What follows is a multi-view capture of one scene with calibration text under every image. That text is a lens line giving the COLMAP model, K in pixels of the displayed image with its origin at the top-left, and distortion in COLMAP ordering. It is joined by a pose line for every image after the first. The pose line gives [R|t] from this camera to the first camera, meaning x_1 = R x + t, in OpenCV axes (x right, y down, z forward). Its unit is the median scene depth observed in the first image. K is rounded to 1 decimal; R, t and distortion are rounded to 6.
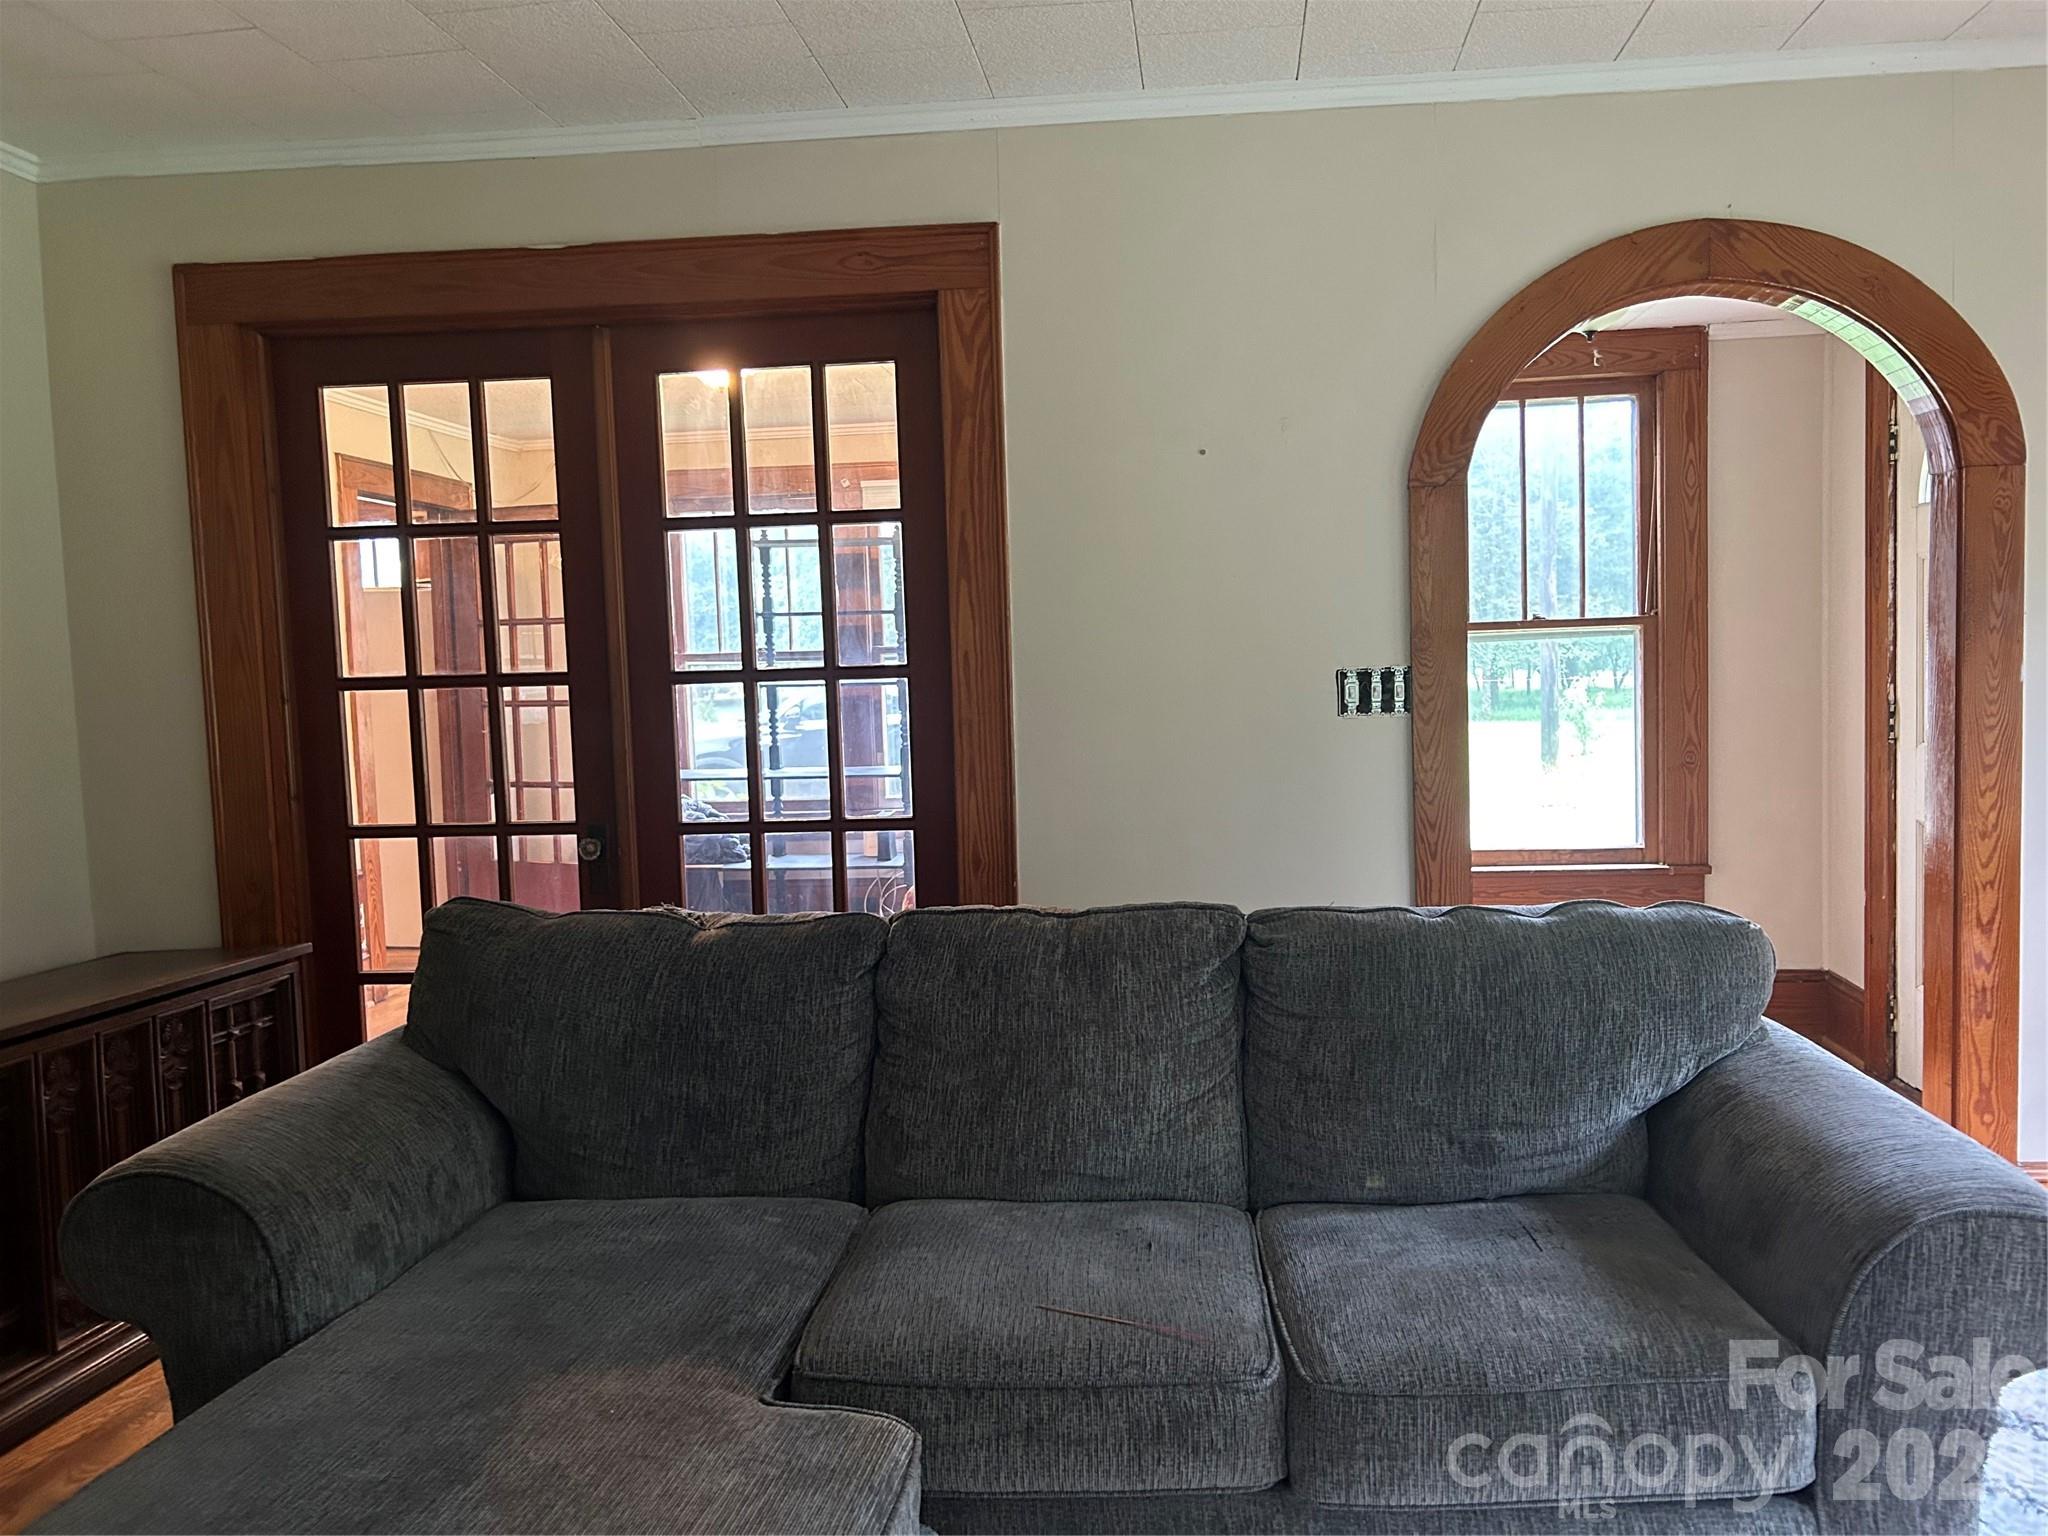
lens RADIAL K [[1499.6, 0, 1028.5], [0, 1499.6, 804.8], [0, 0, 1]] dist [0.023662, -0.003335]
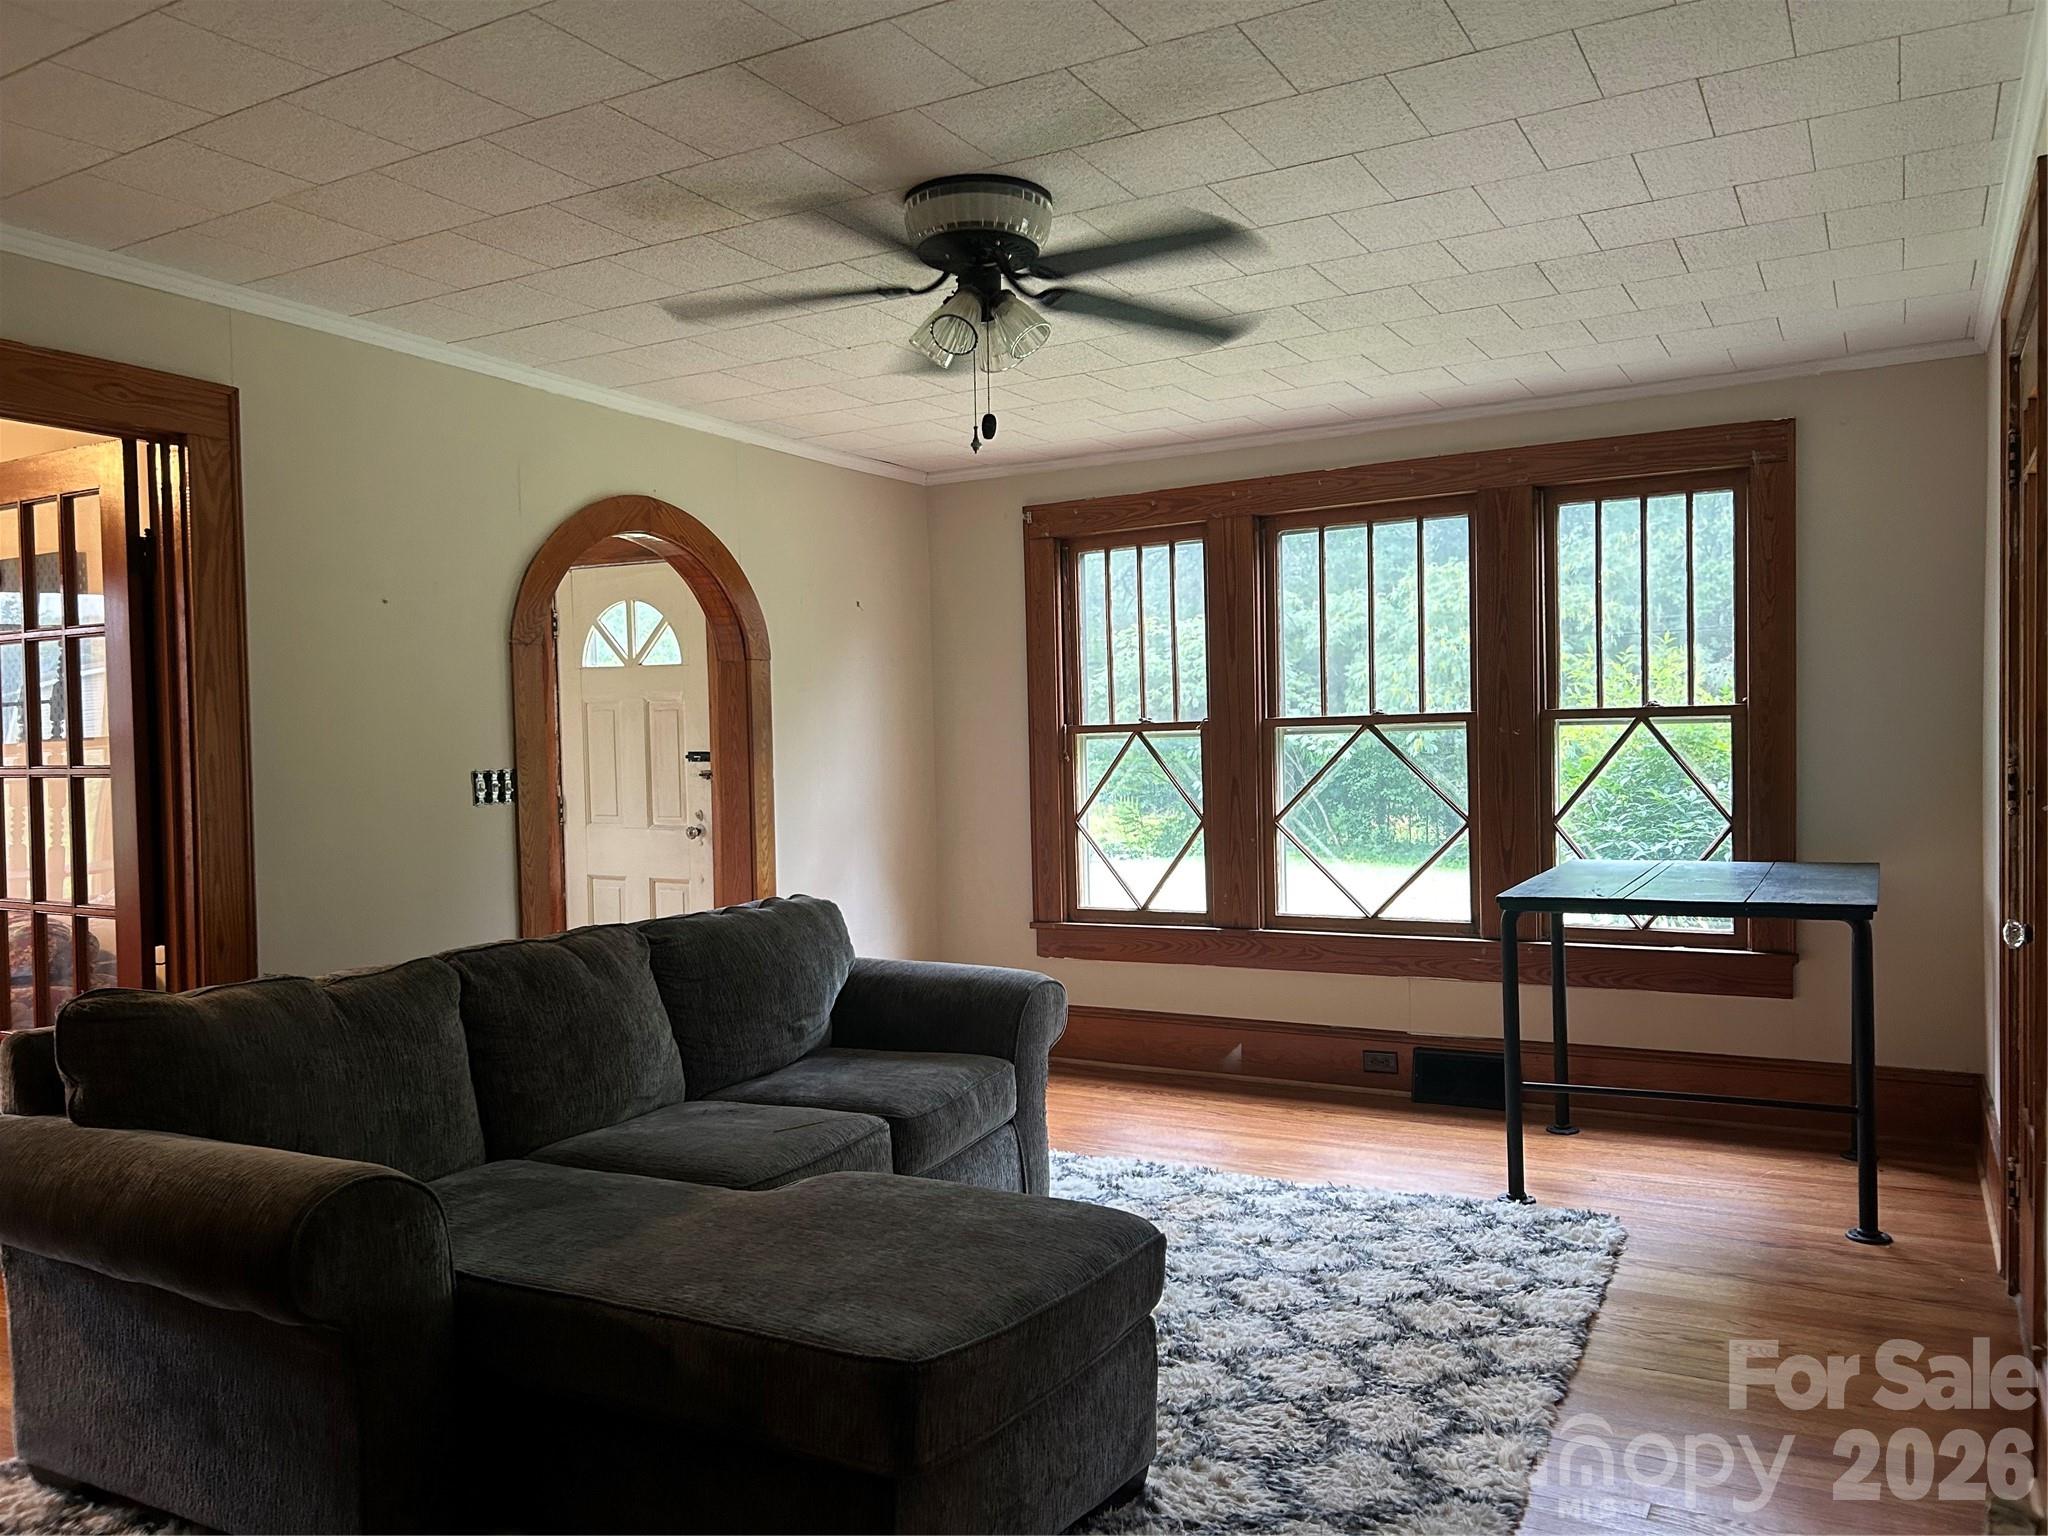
lens RADIAL K [[1552.2, 0, 1024.0], [0, 1552.2, 768.0], [0, 0, 1]] dist [0.007765, -0.005715]
pose [[0.388778, 0.003505, 0.921325, -0.887624], [0.095571, 0.994445, -0.044112, 0.016411], [-0.916361, 0.105202, 0.386283, 0.006958]]
